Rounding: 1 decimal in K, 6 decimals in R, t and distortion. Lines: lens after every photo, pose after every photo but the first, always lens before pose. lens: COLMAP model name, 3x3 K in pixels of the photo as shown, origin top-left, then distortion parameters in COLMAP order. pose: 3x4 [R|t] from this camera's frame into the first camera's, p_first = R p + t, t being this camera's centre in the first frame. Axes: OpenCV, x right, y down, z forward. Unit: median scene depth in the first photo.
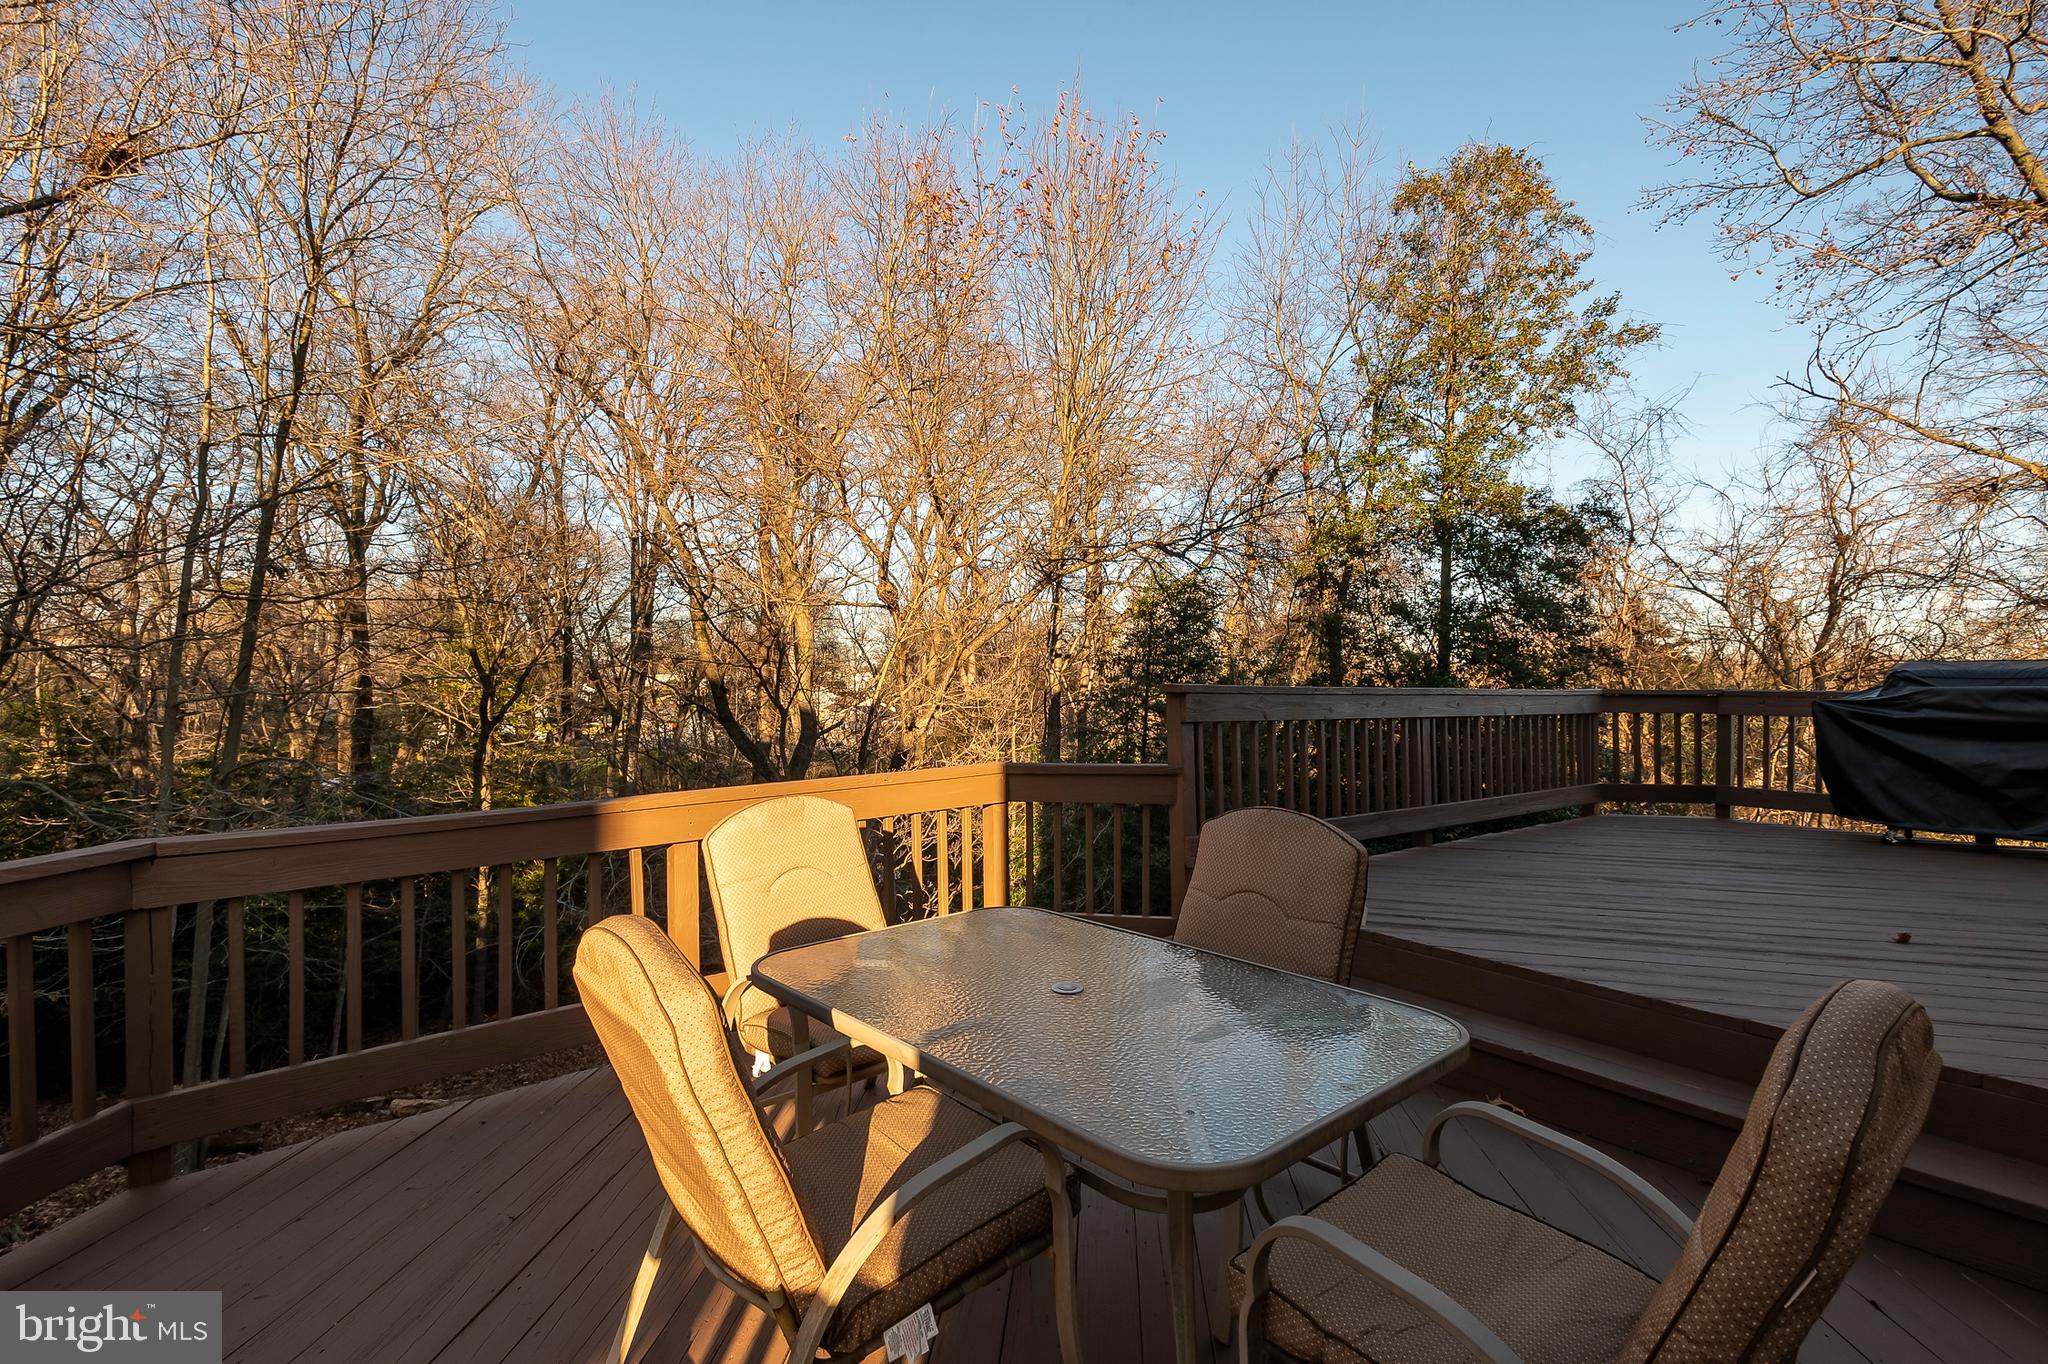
lens RADIAL K [[958.6, 0, 1011.6], [0, 958.6, 683.9], [0, 0, 1]] dist [0.042620, -0.000239]
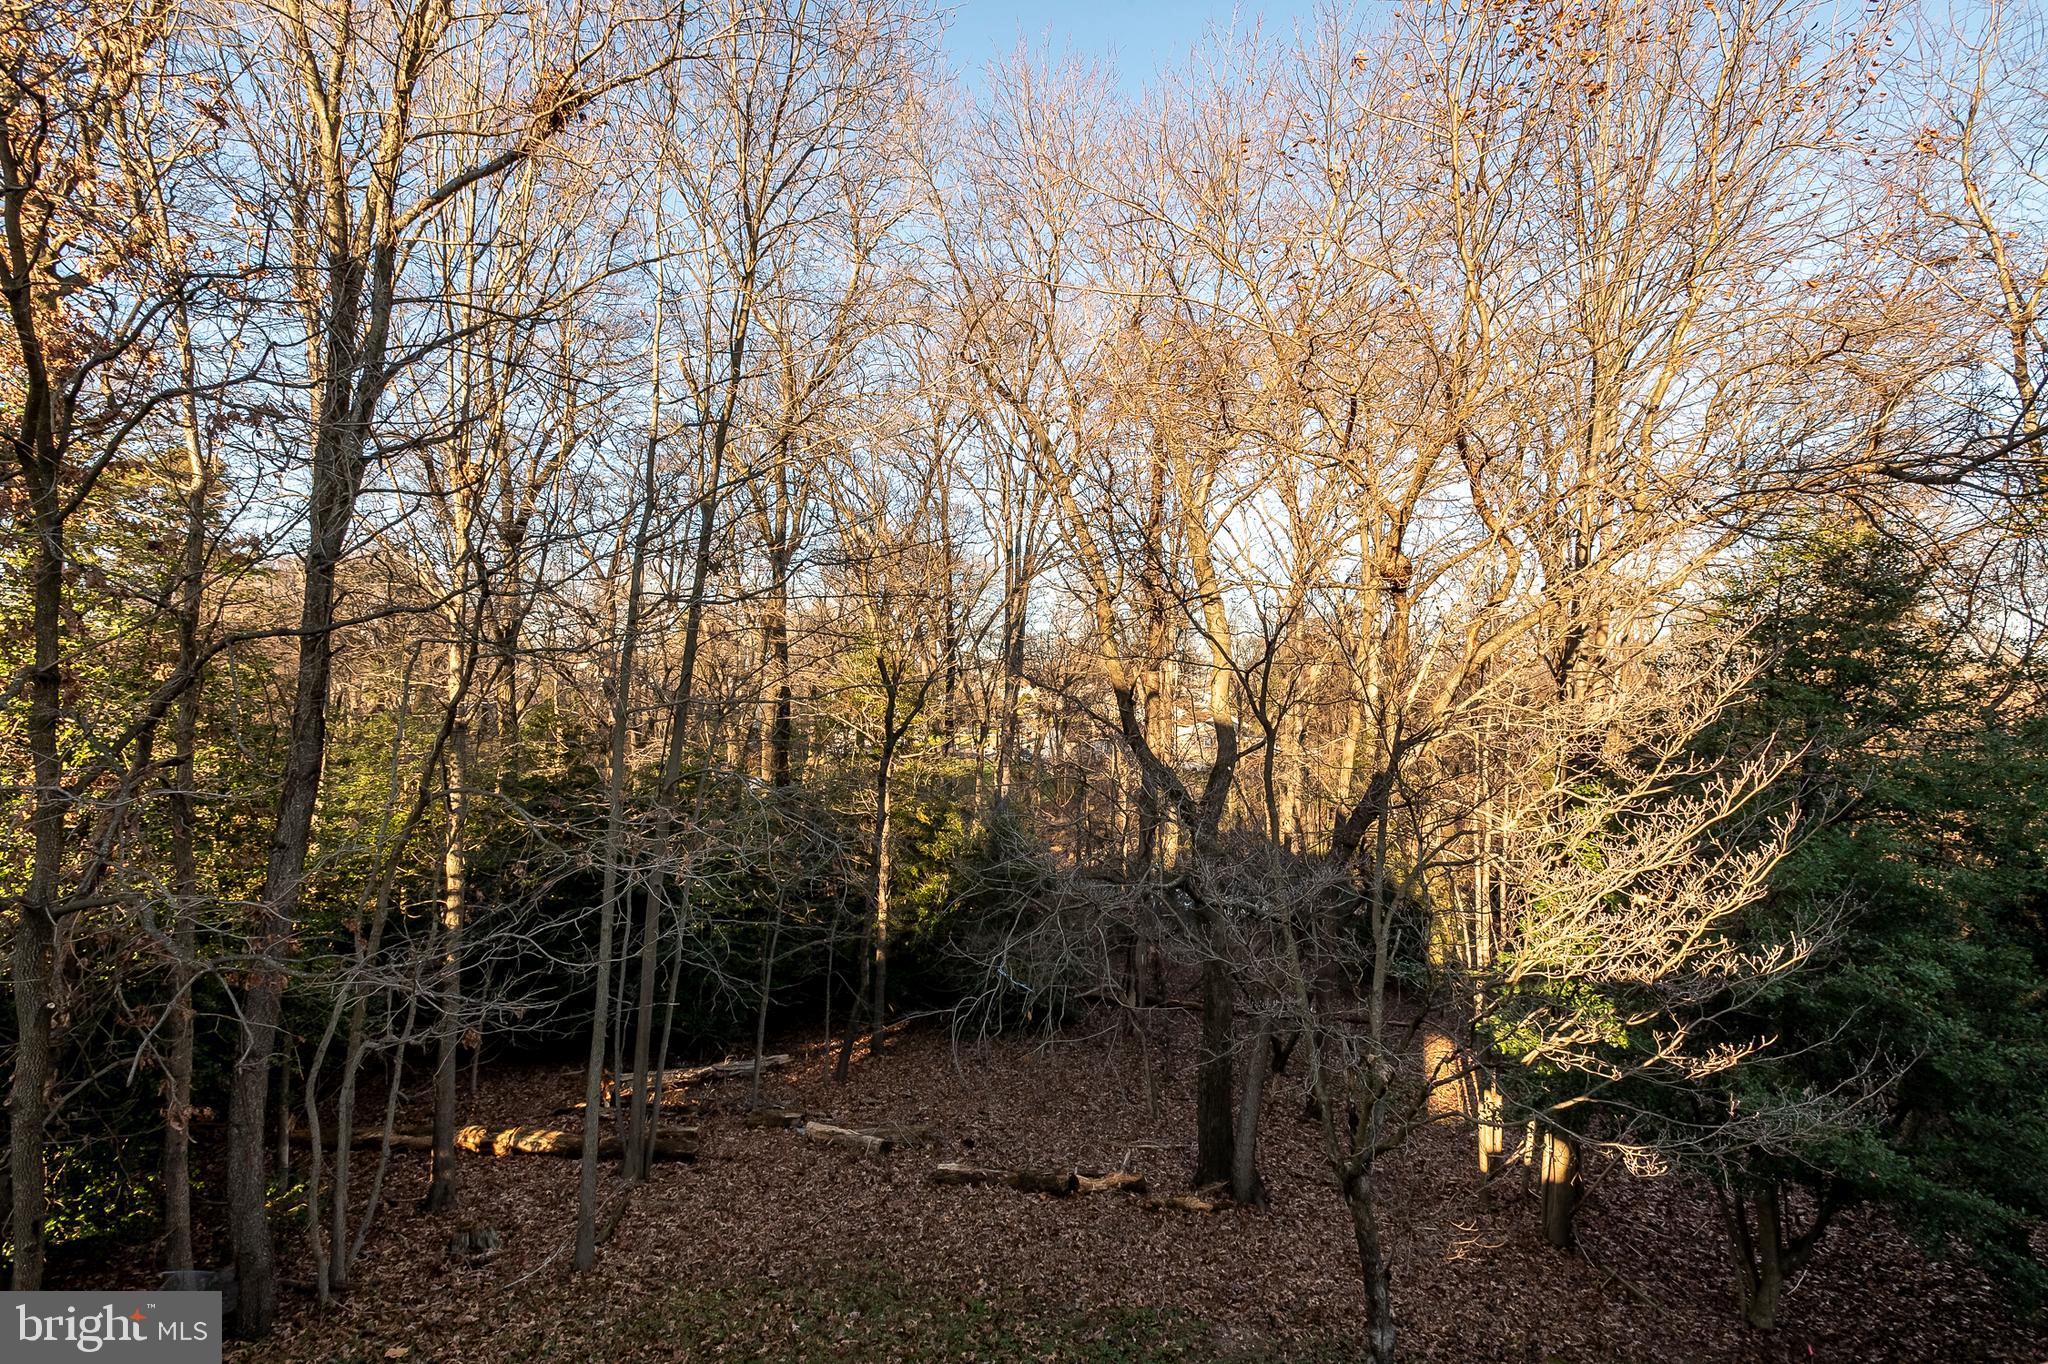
lens RADIAL K [[958.6, 0, 1030.4], [0, 958.6, 684.5], [0, 0, 1]] dist [0.042620, -0.000239]
pose [[0.945915, 0.000625, -0.324414, -0.079999], [-0.005530, 0.999884, -0.014198, 0.002203], [0.324367, 0.015224, 0.945809, 0.112948]]
